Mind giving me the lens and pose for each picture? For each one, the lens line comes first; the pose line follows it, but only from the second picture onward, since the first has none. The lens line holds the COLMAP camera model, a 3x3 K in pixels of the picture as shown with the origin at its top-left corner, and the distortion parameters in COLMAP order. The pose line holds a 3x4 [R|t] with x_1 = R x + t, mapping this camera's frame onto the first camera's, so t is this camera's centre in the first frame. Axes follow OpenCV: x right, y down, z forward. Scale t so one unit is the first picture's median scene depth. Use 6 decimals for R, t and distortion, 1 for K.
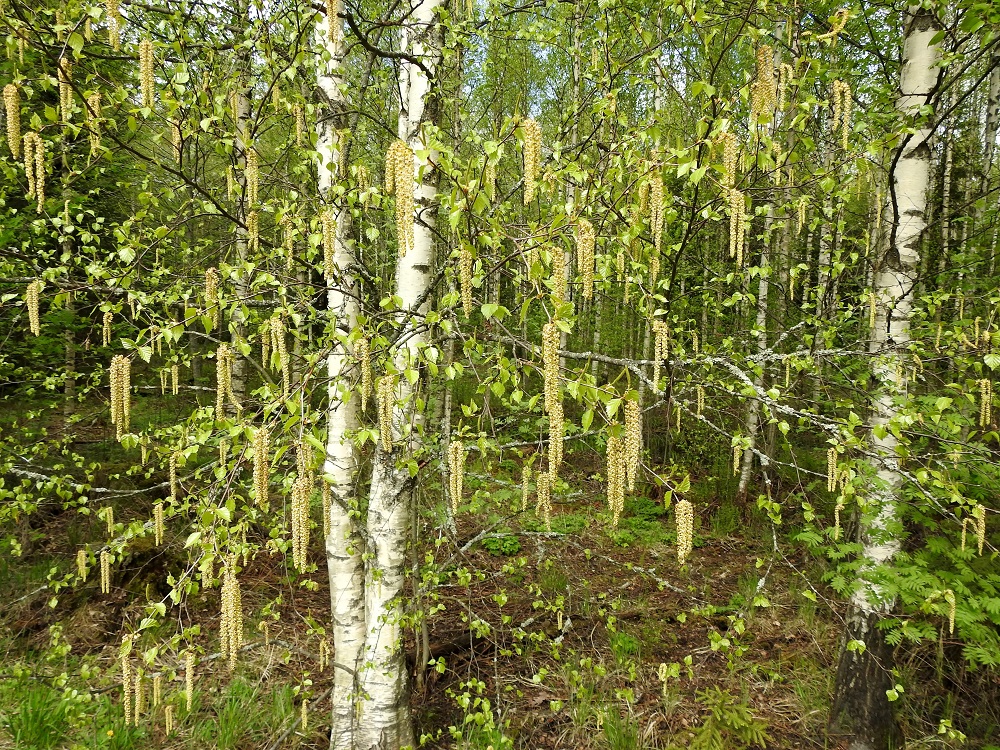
lens RADIAL K [[740.2, 0, 502.8], [0, 740.2, 375.0], [0, 0, 1]] dist [0.011695, 0.001219]
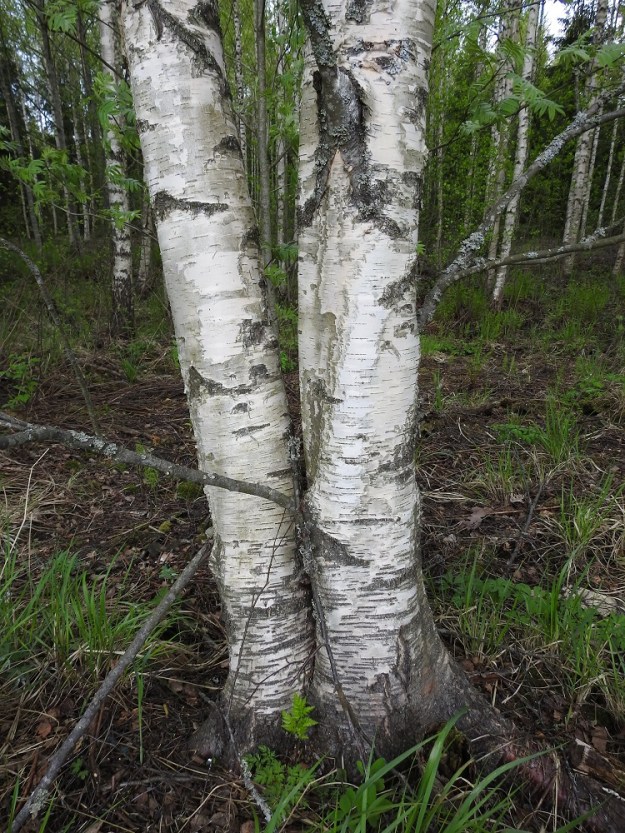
lens RADIAL K [[616.6, 0, 309.9], [0, 616.6, 418.8], [0, 0, 1]] dist [0.011695, 0.001219]
pose [[0.974501, -0.100595, 0.200572, -0.252363], [0.050458, 0.969225, 0.240950, 0.292883], [-0.218638, -0.224685, 0.949586, 0.730464]]
